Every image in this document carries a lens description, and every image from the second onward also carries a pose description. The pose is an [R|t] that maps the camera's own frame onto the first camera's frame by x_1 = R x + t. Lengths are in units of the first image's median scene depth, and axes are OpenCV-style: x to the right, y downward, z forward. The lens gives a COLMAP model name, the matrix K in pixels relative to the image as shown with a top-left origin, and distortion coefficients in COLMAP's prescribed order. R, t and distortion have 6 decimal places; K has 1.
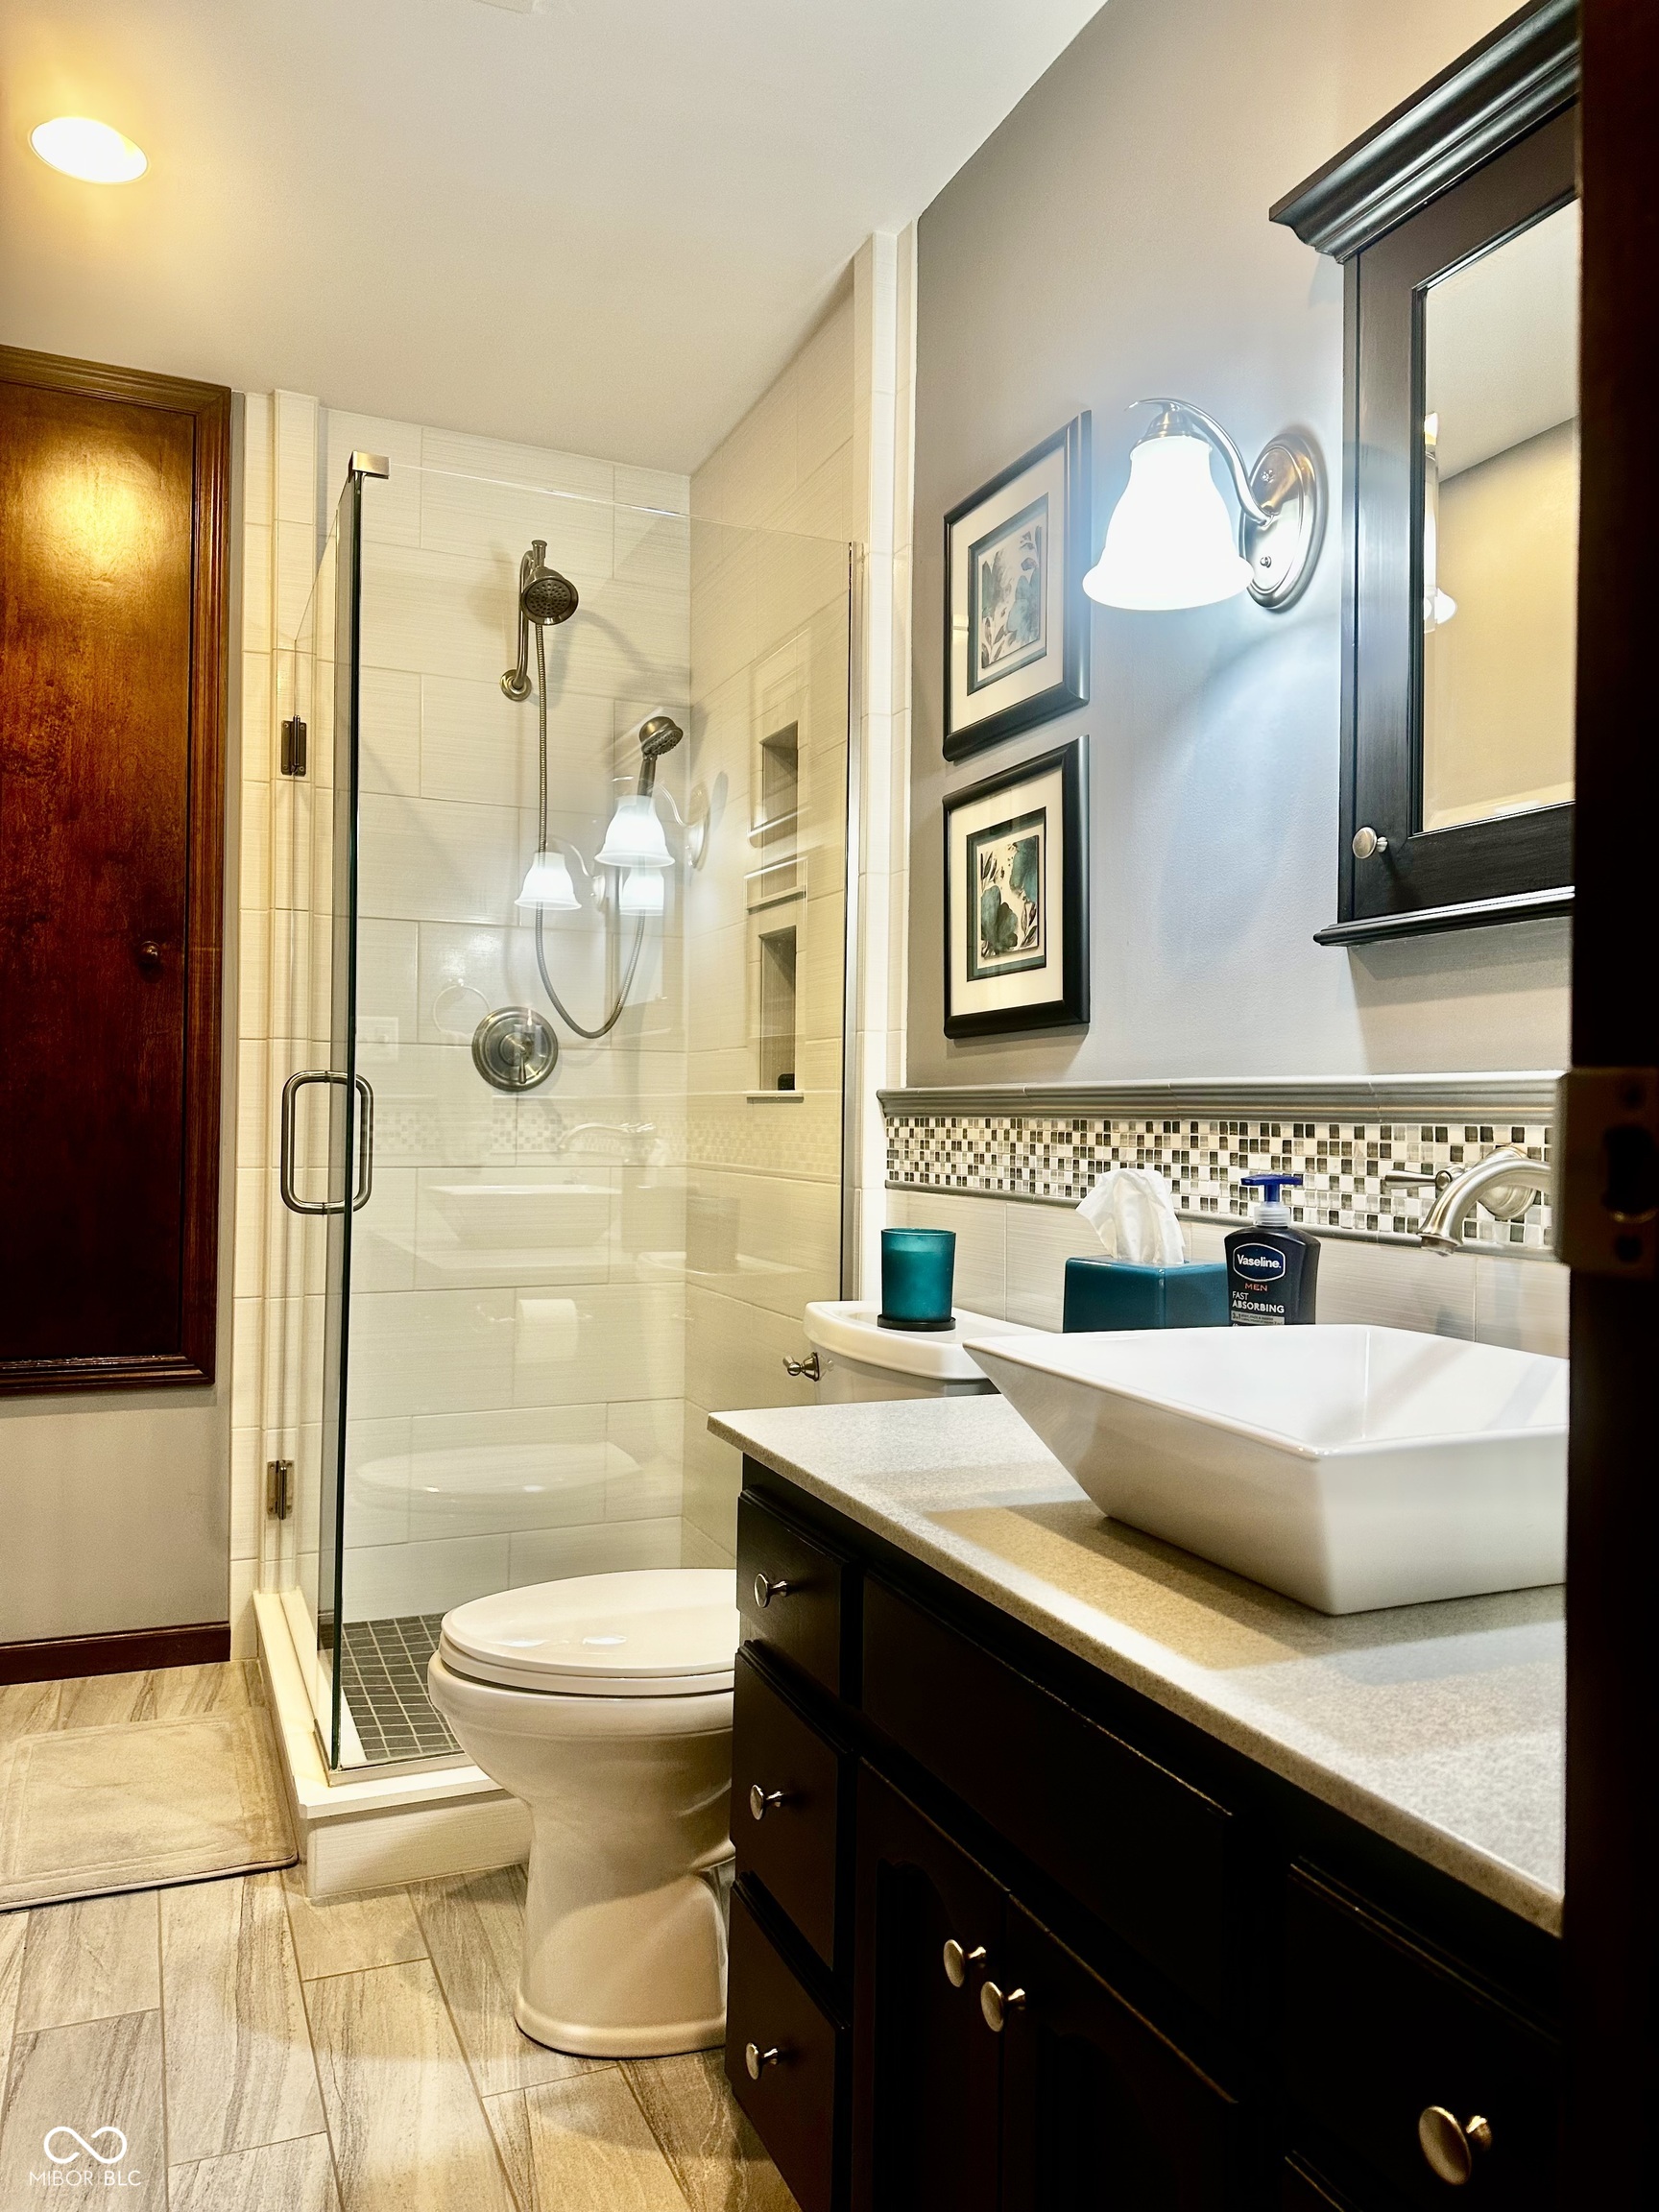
lens RADIAL K [[1552.5, 0, 828.7], [0, 1552.5, 1101.6], [0, 0, 1]] dist [0.171006, -0.348077]
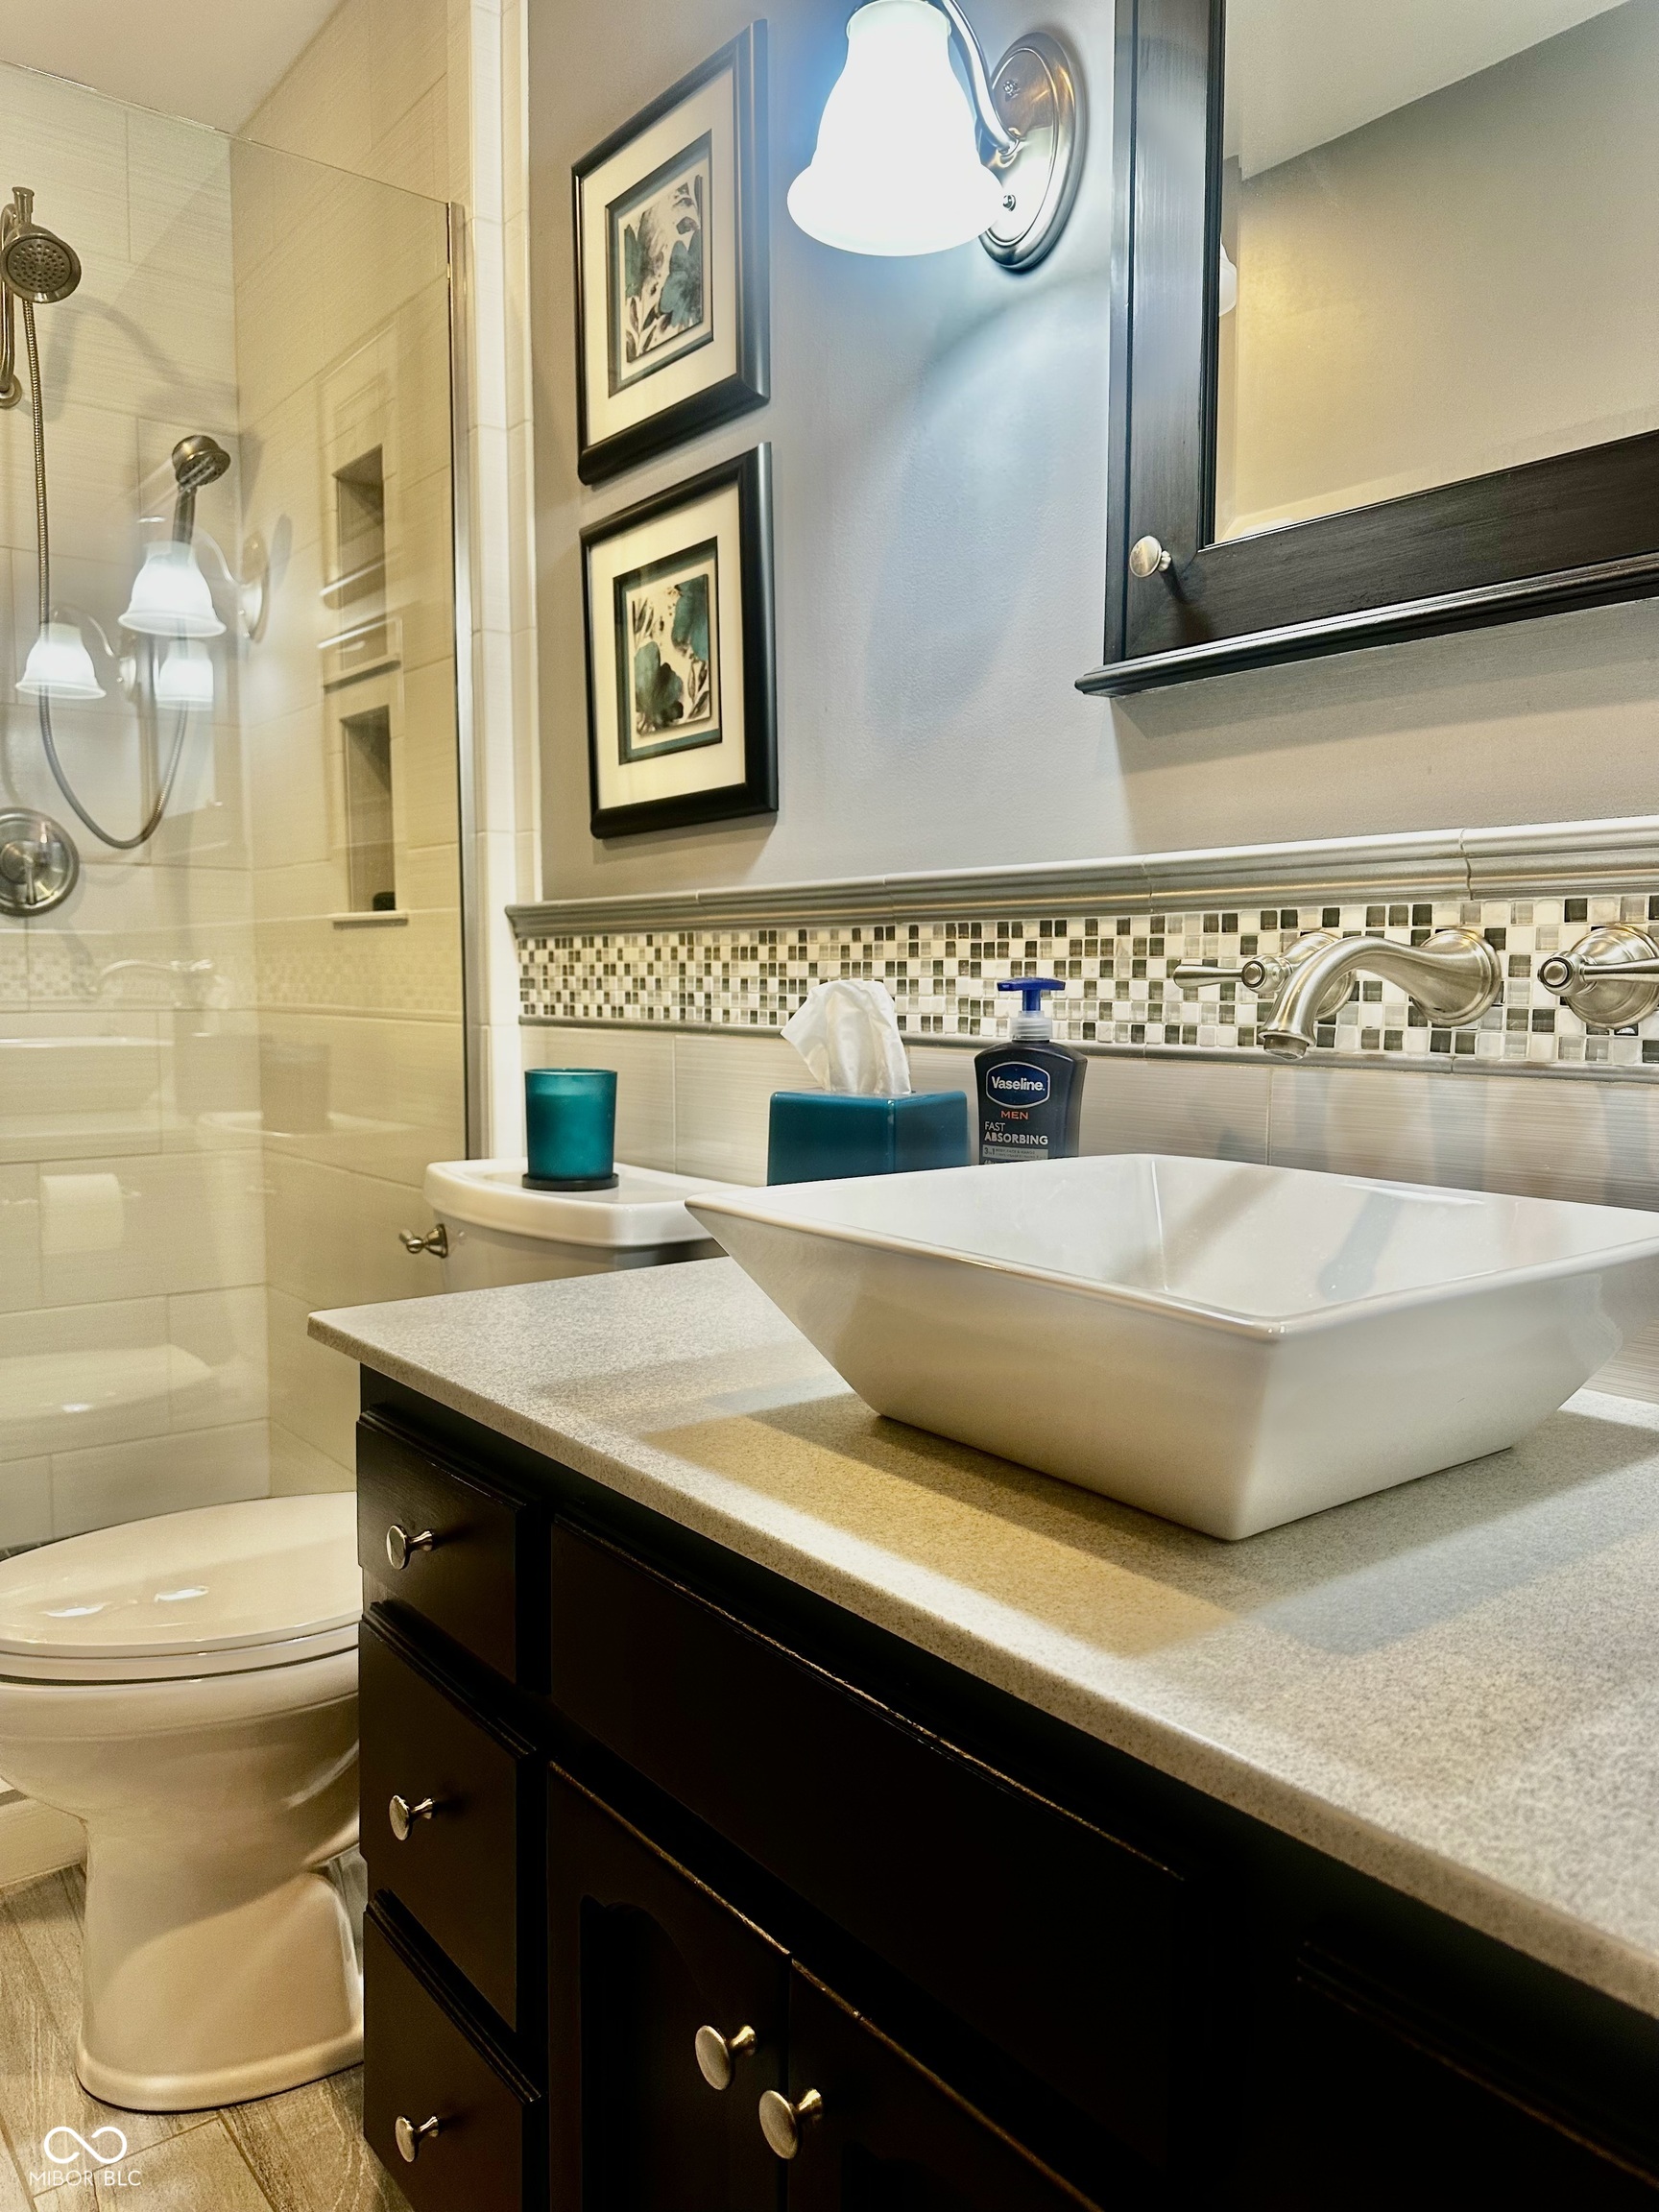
lens RADIAL K [[1552.5, 0, 828.7], [0, 1552.5, 1101.6], [0, 0, 1]] dist [0.171006, -0.348077]
pose [[0.966723, -0.030796, 0.253963, -0.019787], [0.008206, 0.995950, 0.089535, 0.027202], [-0.255692, -0.084471, 0.963061, 0.176847]]
